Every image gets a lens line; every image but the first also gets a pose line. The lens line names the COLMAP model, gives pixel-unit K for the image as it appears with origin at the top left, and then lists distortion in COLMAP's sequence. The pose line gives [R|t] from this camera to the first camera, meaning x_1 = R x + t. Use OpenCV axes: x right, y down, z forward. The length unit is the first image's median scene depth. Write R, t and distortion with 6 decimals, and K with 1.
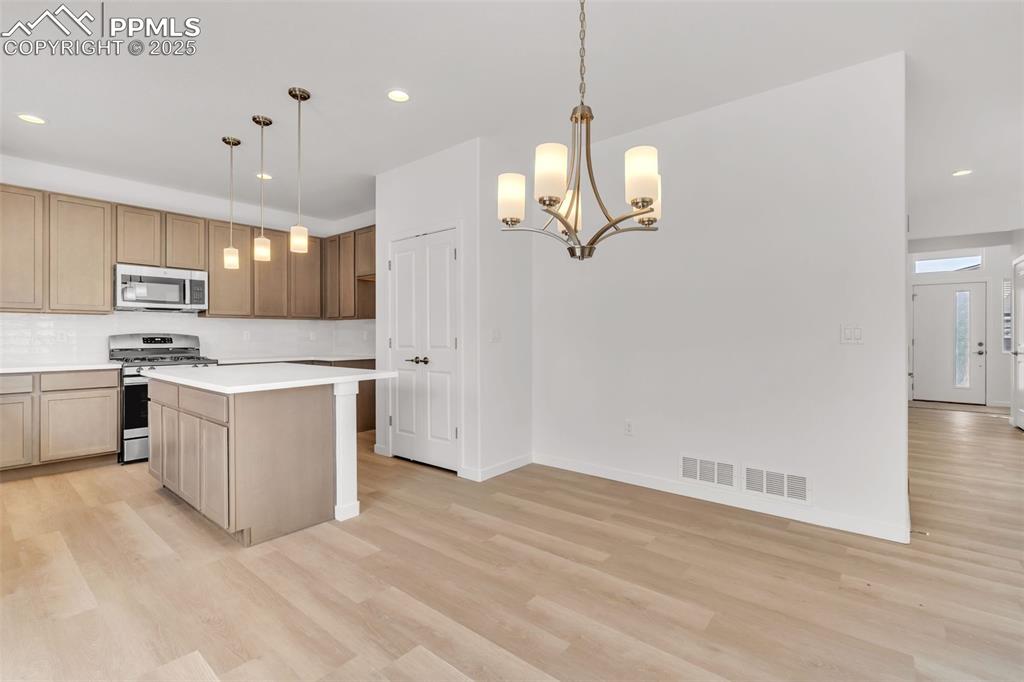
lens RADIAL K [[458.9, 0, 511.7], [0, 458.9, 334.6], [0, 0, 1]] dist [-0.002257, -0.000524]
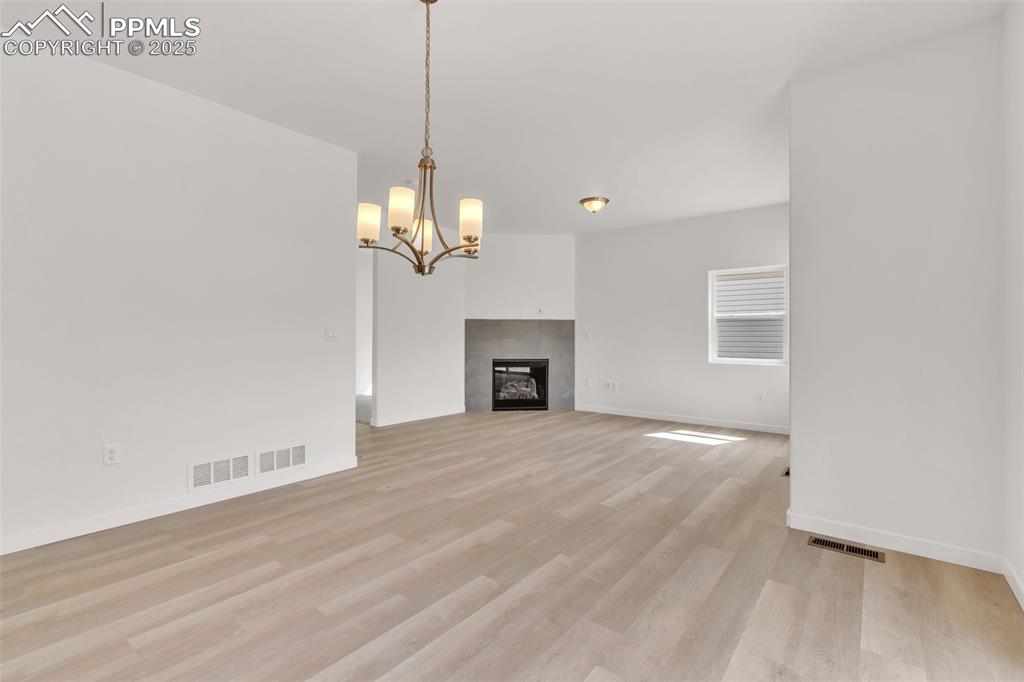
lens RADIAL K [[458.9, 0, 511.7], [0, 458.9, 334.6], [0, 0, 1]] dist [-0.002257, -0.000524]
pose [[-0.019611, 0.003804, 0.999800, -0.427622], [-0.005906, 0.999975, -0.003921, 0.002494], [-0.999790, -0.005982, -0.019588, 0.293630]]
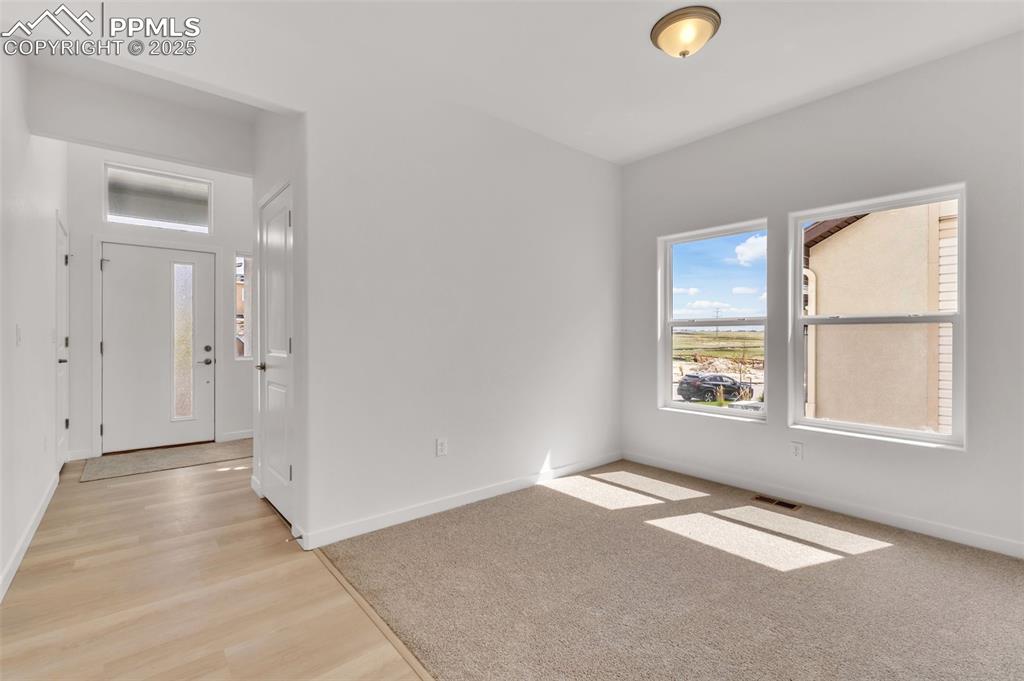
lens RADIAL K [[458.9, 0, 511.7], [0, 458.9, 334.1], [0, 0, 1]] dist [-0.002257, -0.000524]
pose [[0.182550, 0.003315, 0.983191, 0.834190], [-0.001962, 0.999994, -0.003007, 0.003102], [-0.983195, -0.001380, 0.182556, 0.823004]]
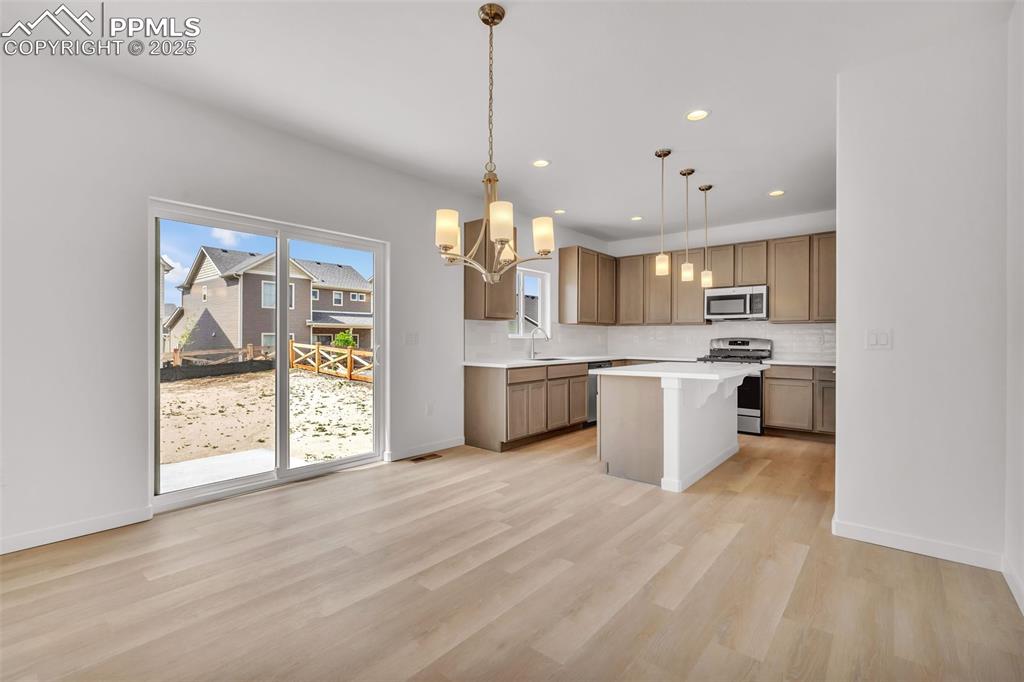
lens RADIAL K [[453.8, 0, 516.8], [0, 453.8, 339.2], [0, 0, 1]] dist [-0.001116, 0.000089]
pose [[0.000144, 0.002030, -0.999998, 0.567909], [-0.003186, 0.999993, 0.002029, 0.001097], [0.999995, 0.003185, 0.000150, 0.404647]]
